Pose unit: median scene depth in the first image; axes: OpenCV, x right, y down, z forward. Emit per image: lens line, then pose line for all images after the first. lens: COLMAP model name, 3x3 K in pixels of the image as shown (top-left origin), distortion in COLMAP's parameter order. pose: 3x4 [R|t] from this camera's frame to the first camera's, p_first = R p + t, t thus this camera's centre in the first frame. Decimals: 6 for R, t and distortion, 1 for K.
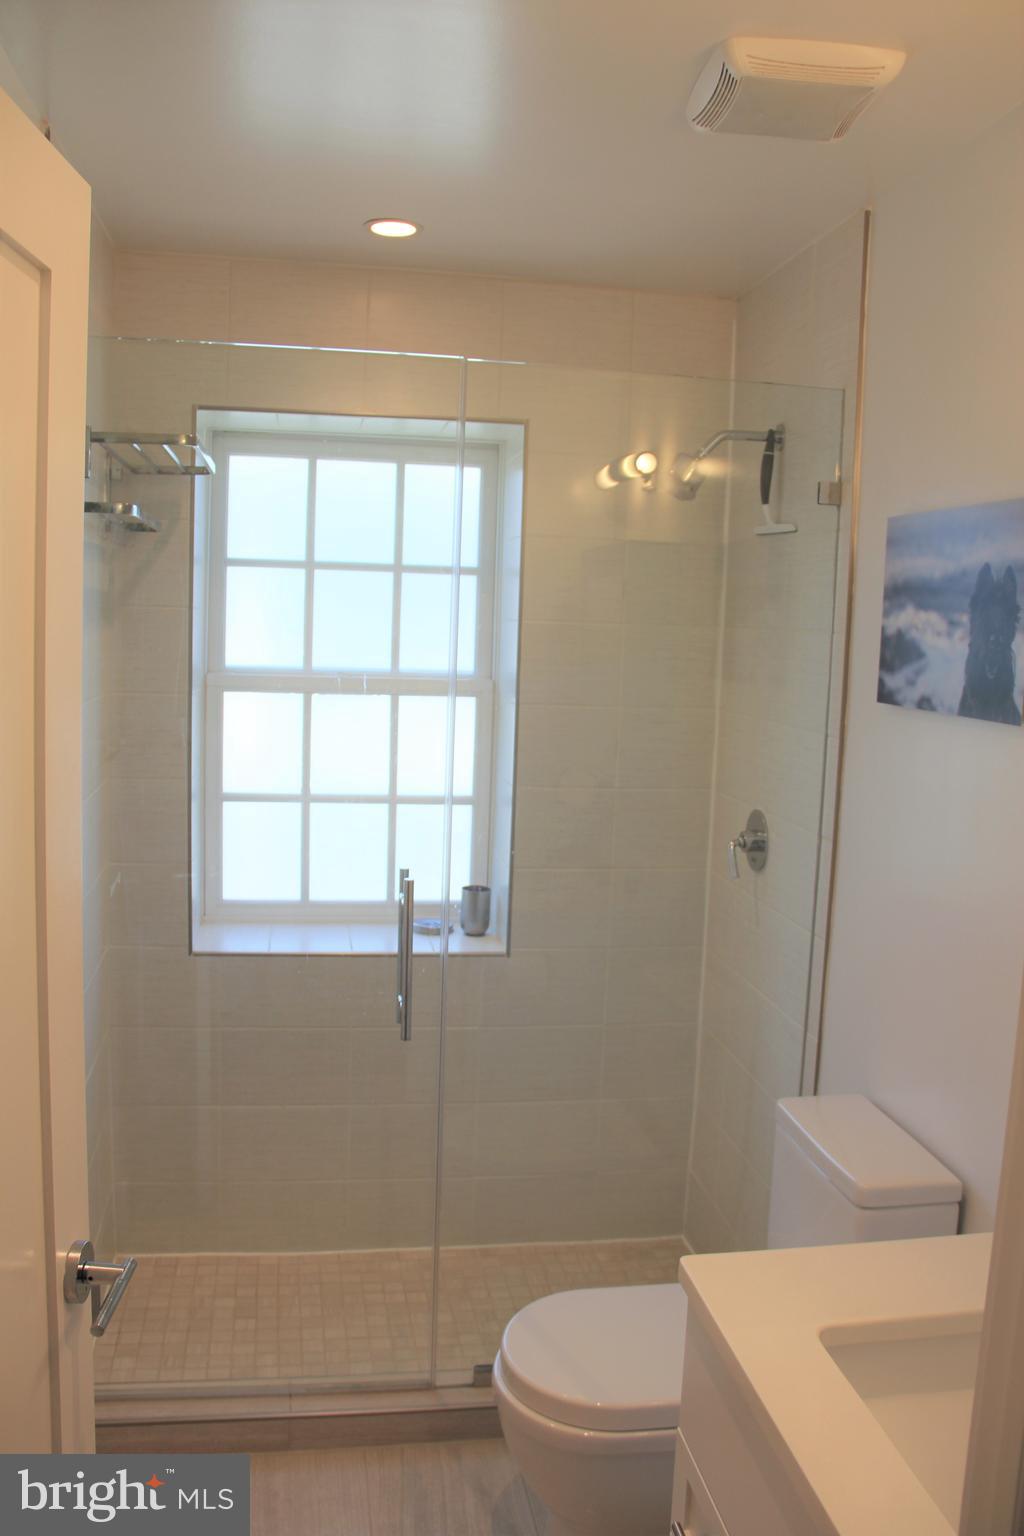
lens RADIAL K [[1297.3, 0, 515.8], [0, 1297.3, 784.0], [0, 0, 1]] dist [-0.172648, 0.145849]
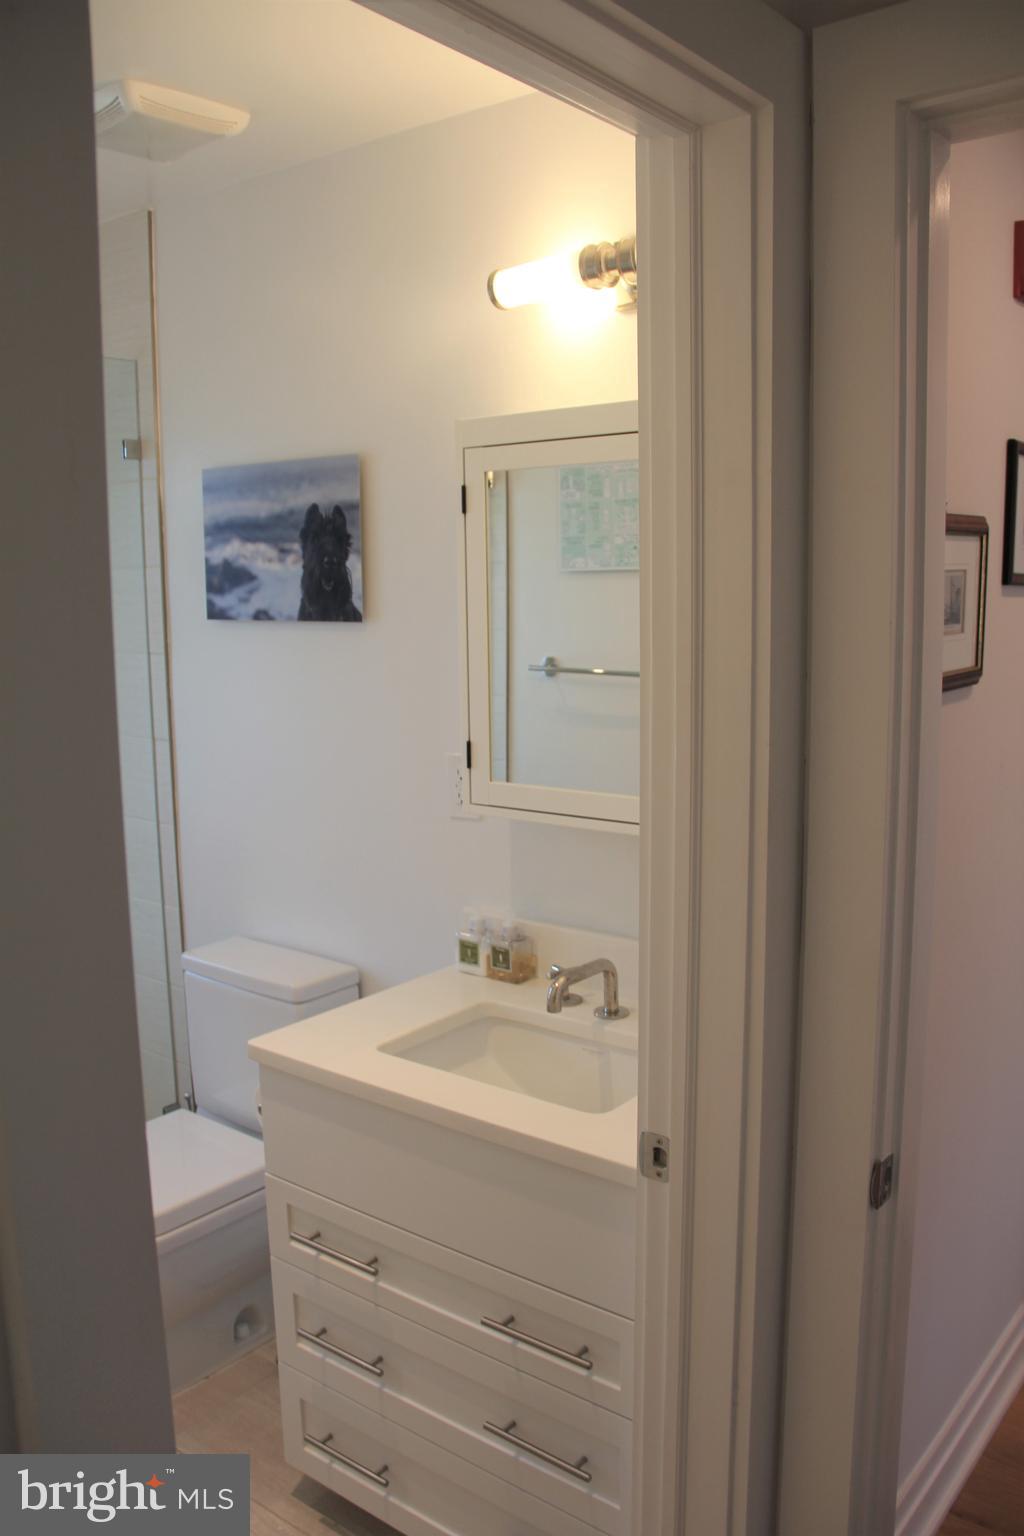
lens RADIAL K [[1297.3, 0, 515.8], [0, 1297.3, 784.0], [0, 0, 1]] dist [-0.172648, 0.145849]
pose [[0.734957, -0.152417, 0.660762, -0.349872], [0.121805, 0.988237, 0.092473, 0.015035], [-0.667084, 0.012520, 0.744877, -0.121091]]
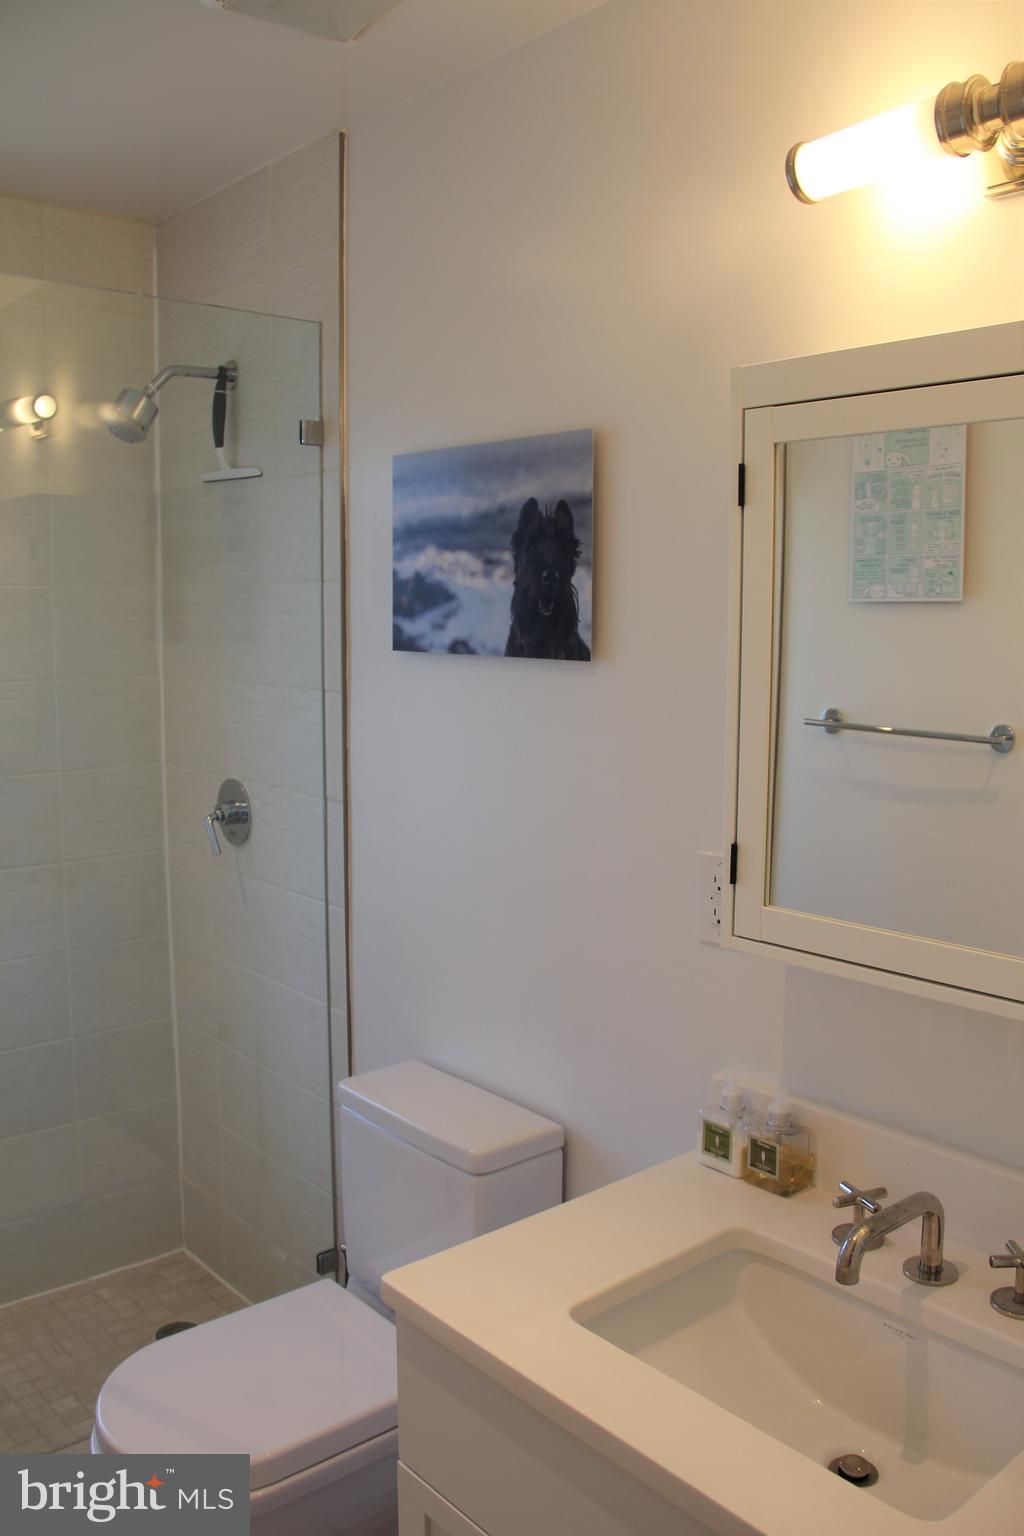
lens RADIAL K [[1297.3, 0, 515.8], [0, 1297.3, 784.0], [0, 0, 1]] dist [-0.172648, 0.145849]
pose [[0.852593, -0.101211, 0.512681, -0.146909], [0.089045, 0.994855, 0.048318, -0.003527], [-0.514934, 0.004456, 0.857218, 0.132836]]
